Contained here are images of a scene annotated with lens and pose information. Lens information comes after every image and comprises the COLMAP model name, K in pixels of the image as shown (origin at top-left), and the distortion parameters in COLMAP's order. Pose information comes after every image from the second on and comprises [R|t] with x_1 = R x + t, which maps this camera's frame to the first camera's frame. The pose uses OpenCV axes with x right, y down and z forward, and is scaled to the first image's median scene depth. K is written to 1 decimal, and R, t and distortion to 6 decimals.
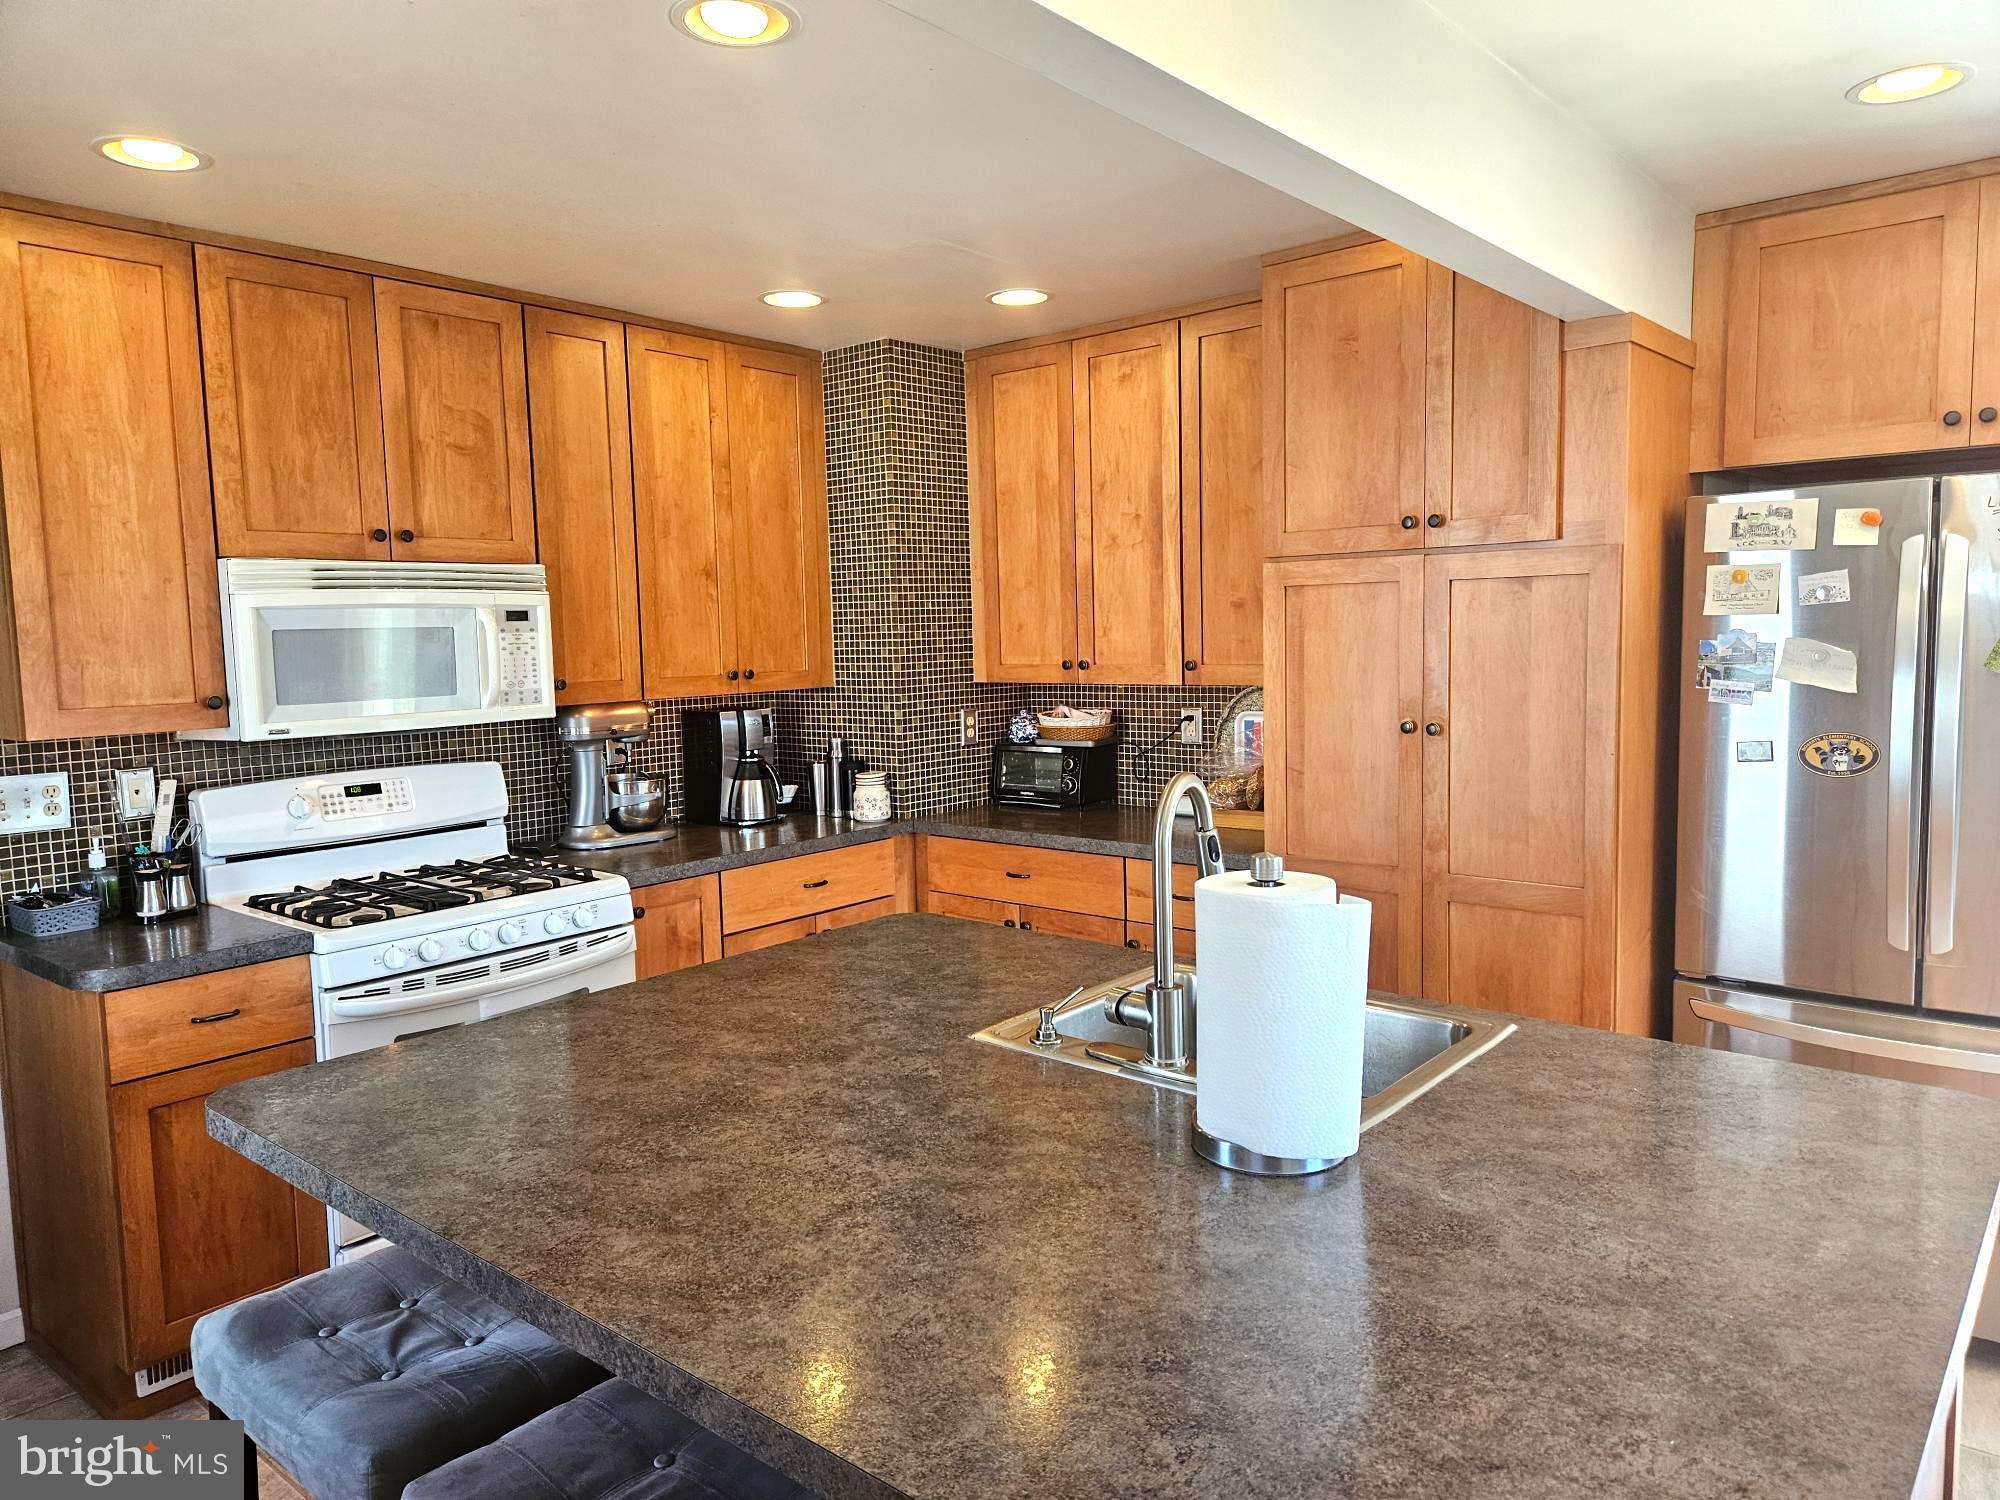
lens RADIAL K [[1333.9, 0, 999.9], [0, 1333.9, 746.3], [0, 0, 1]] dist [0.055266, -0.047060]
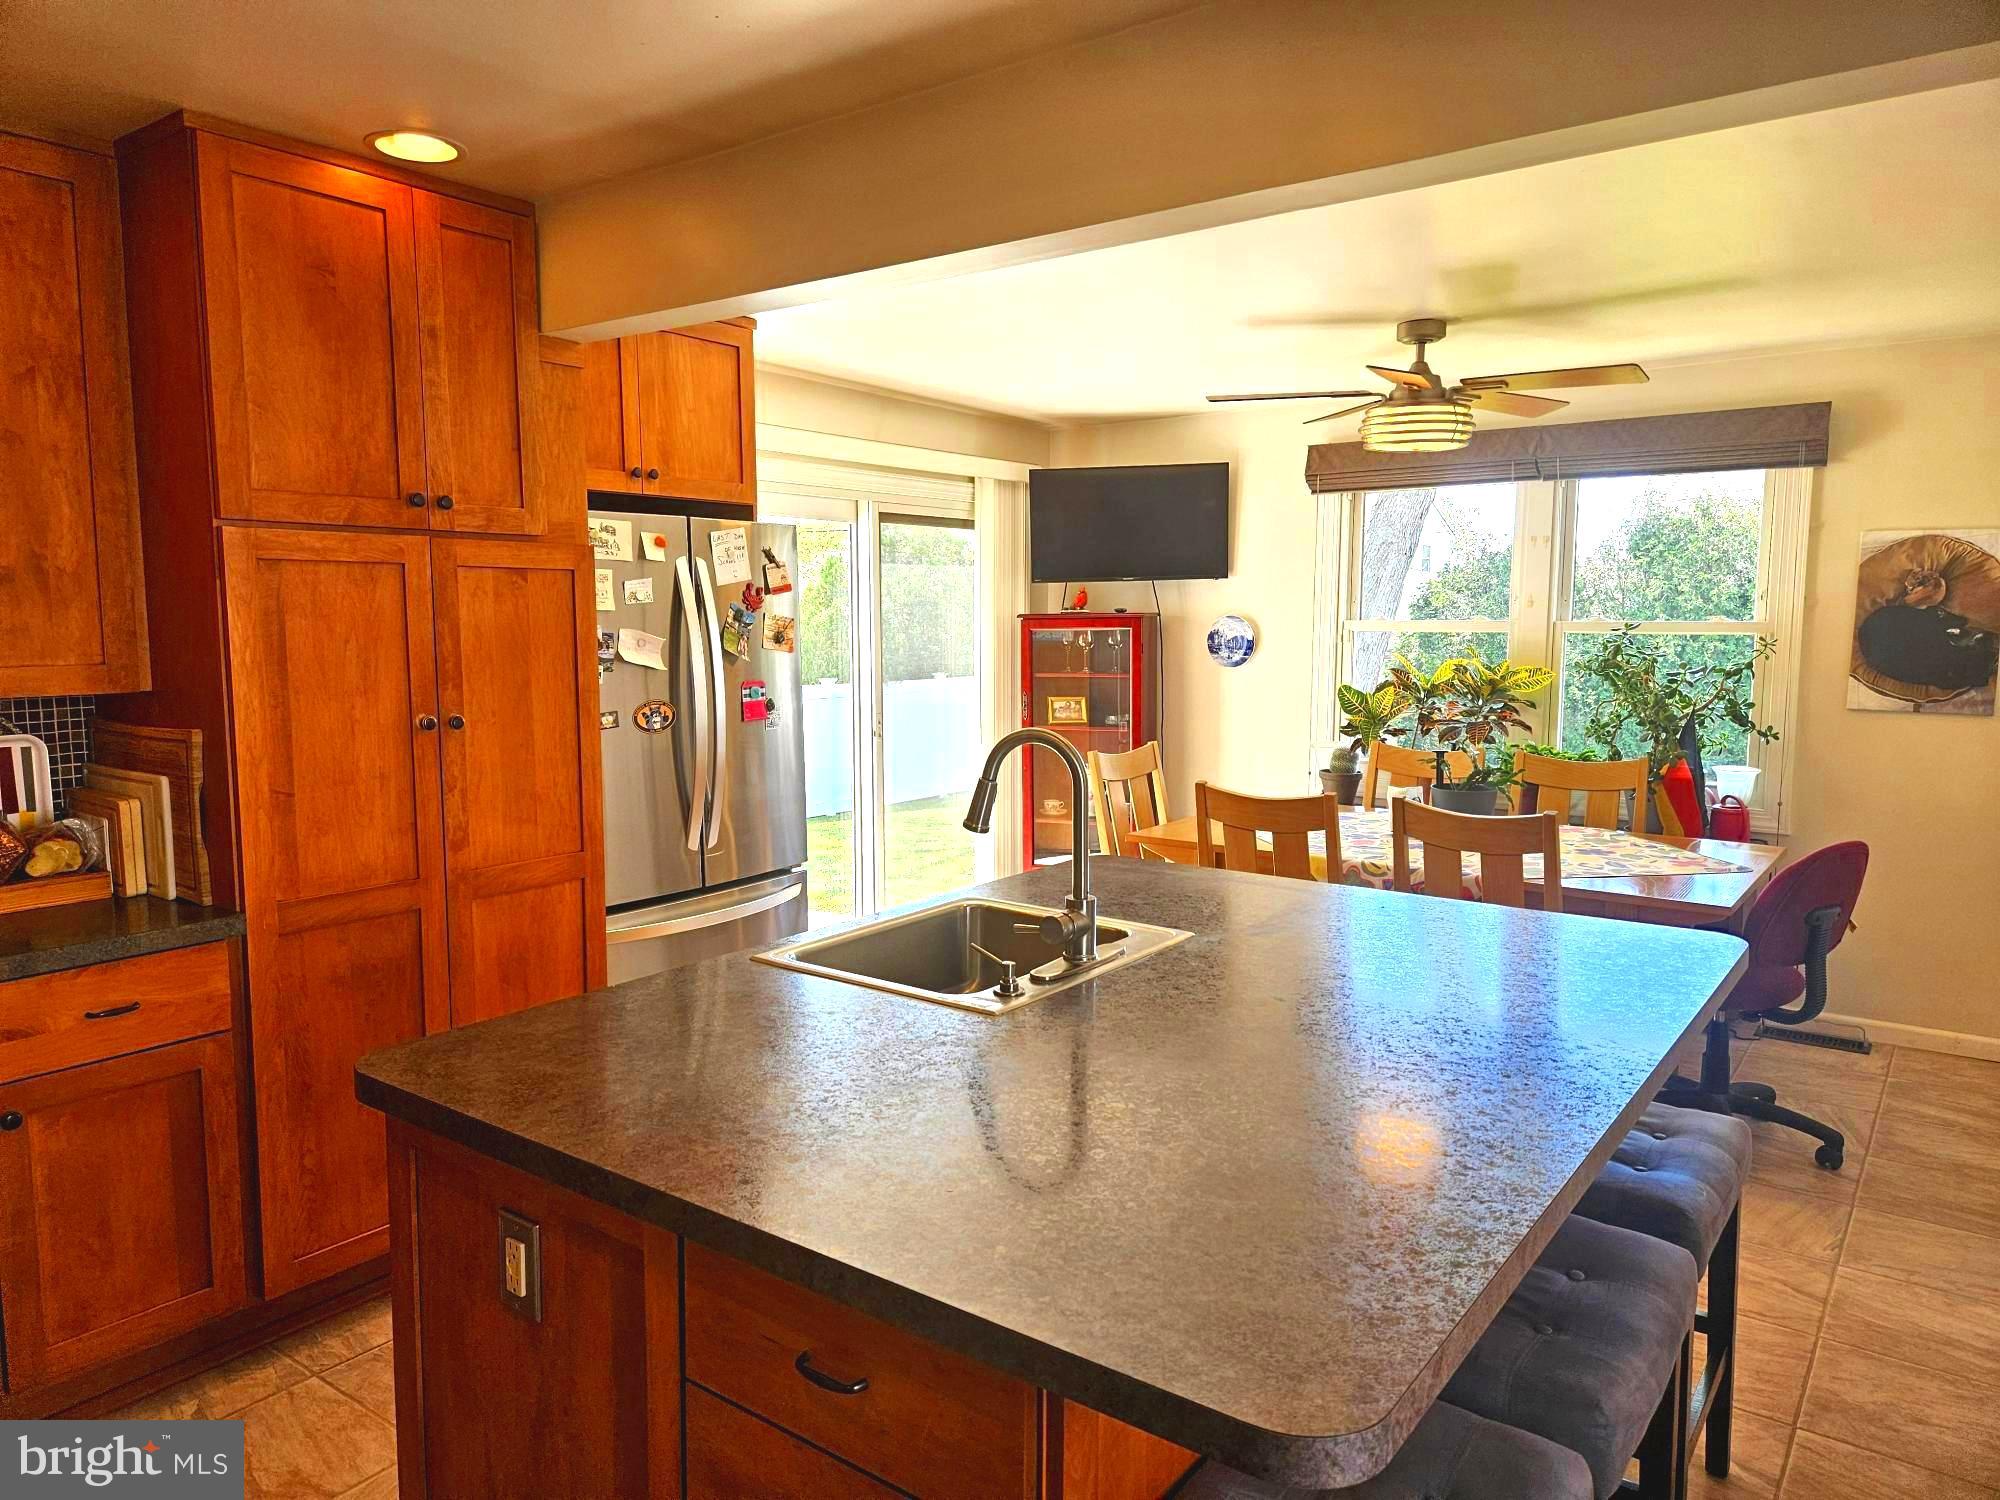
lens RADIAL K [[1333.9, 0, 1006.3], [0, 1333.9, 748.3], [0, 0, 1]] dist [0.055266, -0.047060]
pose [[-0.082080, -0.079190, 0.993475, -0.627527], [0.092548, 0.991925, 0.086713, -0.039251], [-0.992319, 0.099061, -0.074089, 0.655796]]
